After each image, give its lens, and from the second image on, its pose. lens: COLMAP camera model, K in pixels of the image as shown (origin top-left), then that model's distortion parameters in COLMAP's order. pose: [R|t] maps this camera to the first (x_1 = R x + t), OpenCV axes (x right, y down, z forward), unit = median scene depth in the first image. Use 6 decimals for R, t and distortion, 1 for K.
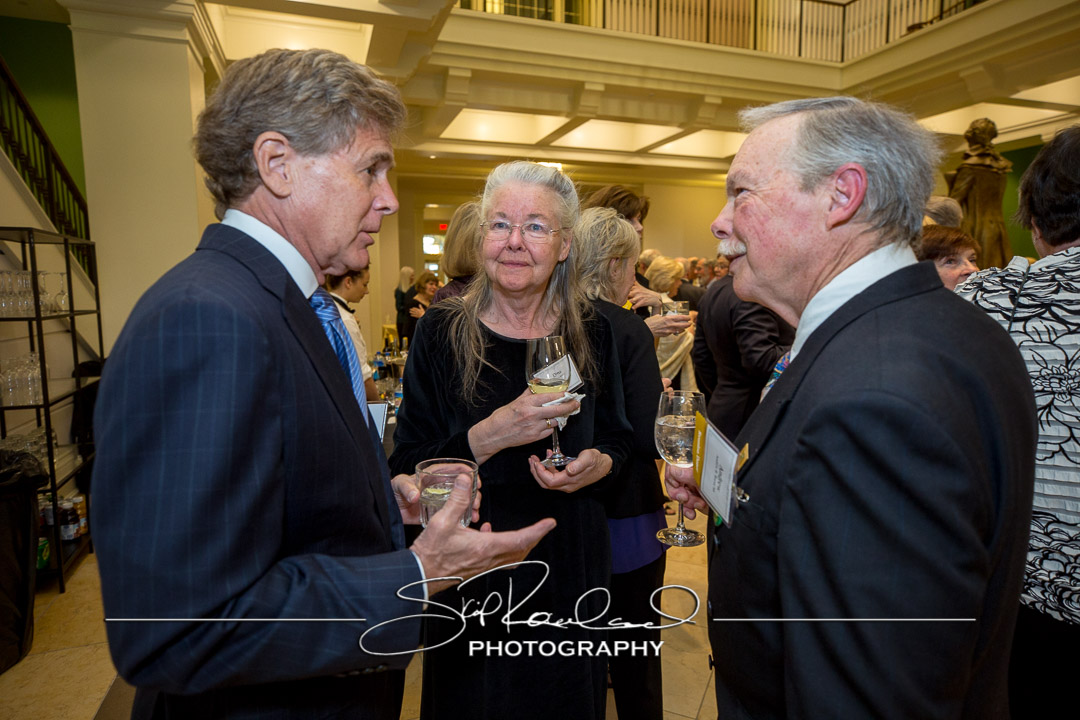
lens RADIAL K [[649.2, 0, 535.6], [0, 649.2, 356.6], [0, 0, 1]] dist [-0.009022, -0.000031]
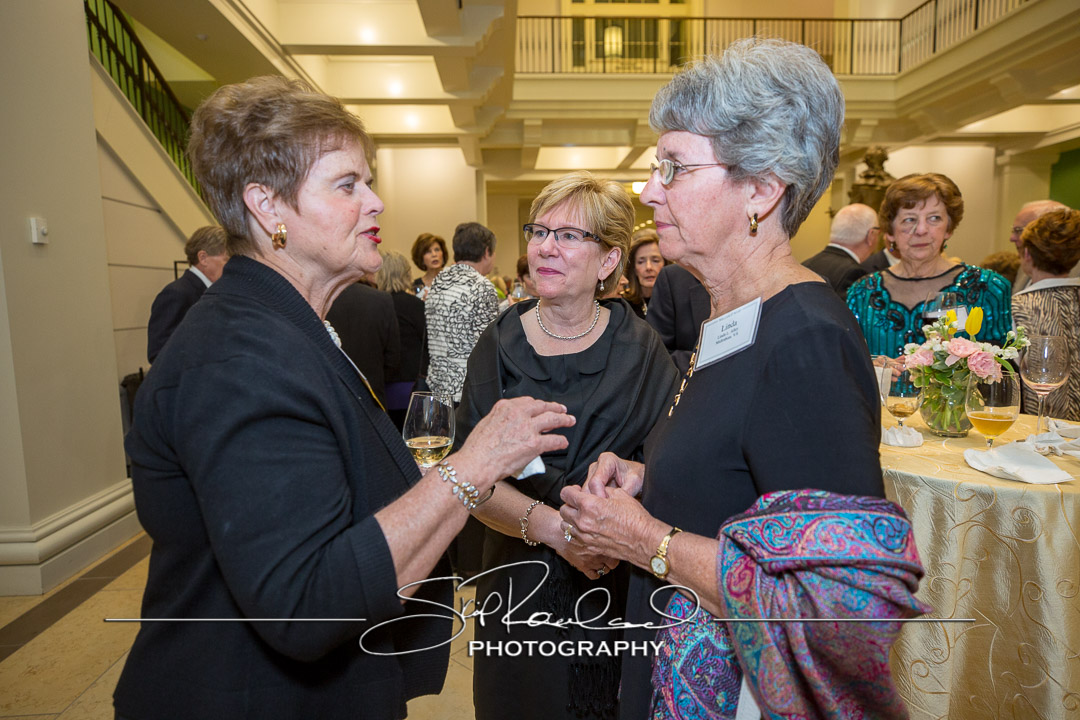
lens RADIAL K [[633.8, 0, 538.1], [0, 633.8, 358.7], [0, 0, 1]] dist [-0.003493, 0.000914]
pose [[0.964038, 0.013937, -0.265399, 0.224185], [-0.014245, 0.999898, 0.000763, 0.026777], [0.265383, 0.003045, 0.964138, -0.195376]]
